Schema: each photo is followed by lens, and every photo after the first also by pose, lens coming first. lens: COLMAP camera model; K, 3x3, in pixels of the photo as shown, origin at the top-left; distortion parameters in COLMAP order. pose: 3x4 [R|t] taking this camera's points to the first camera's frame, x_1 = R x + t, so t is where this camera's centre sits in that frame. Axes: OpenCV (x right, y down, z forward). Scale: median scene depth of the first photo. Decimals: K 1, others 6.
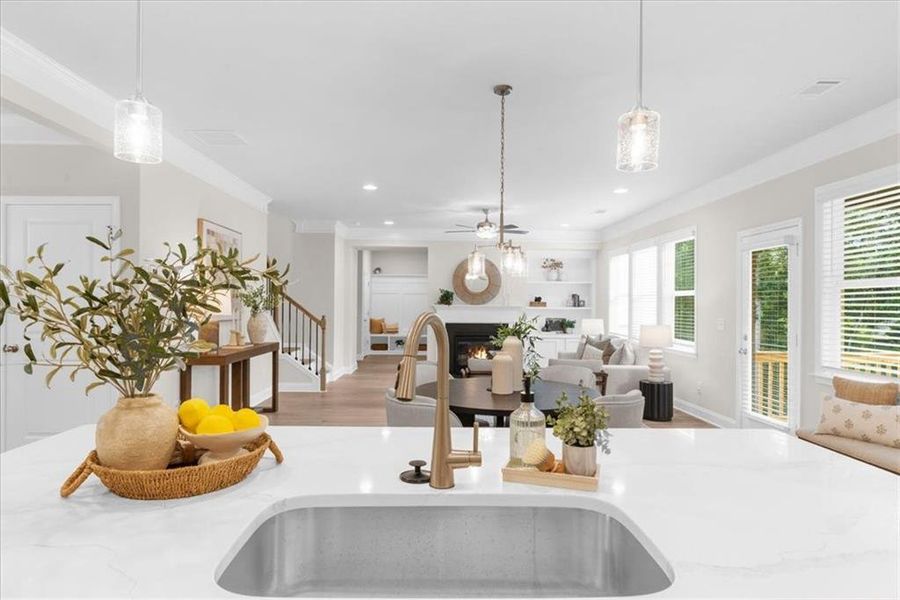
lens RADIAL K [[490.5, 0, 447.0], [0, 490.5, 298.5], [0, 0, 1]] dist [-0.005161, -0.000047]
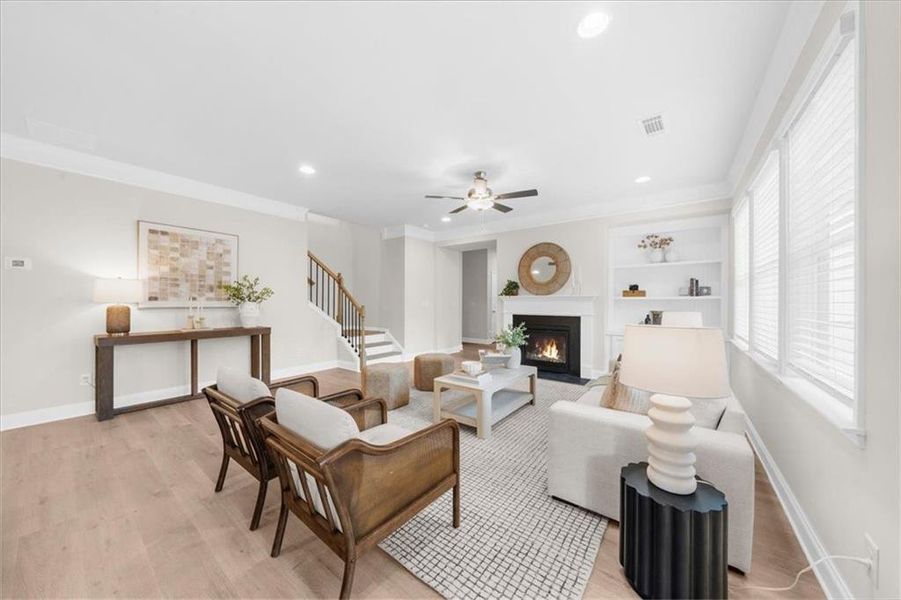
lens RADIAL K [[302.6, 0, 449.0], [0, 302.6, 302.1], [0, 0, 1]] dist [-0.000336, 0.000058]
pose [[0.785935, -0.007615, -0.618262, 0.300398], [0.013317, 0.999901, 0.004613, 0.022808], [0.618166, -0.011859, 0.785958, 0.498766]]
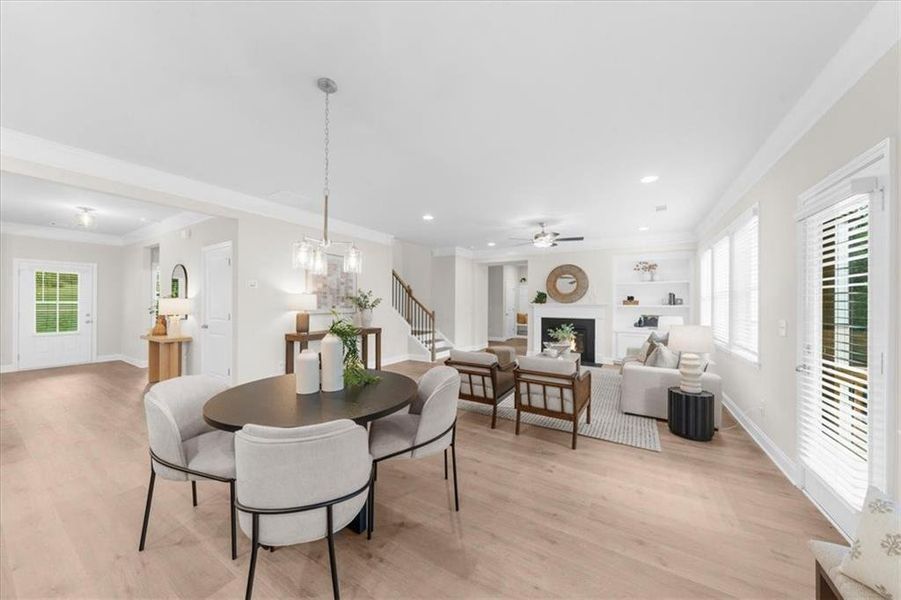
lens RADIAL K [[301.3, 0, 450.5], [0, 301.3, 300.0], [0, 0, 1]] dist [-0.000744, -0.000079]
pose [[0.844601, -0.009664, -0.535309, 0.244307], [0.009311, 0.999951, -0.003360, 0.004880], [0.535315, -0.002147, 0.844650, 0.226567]]
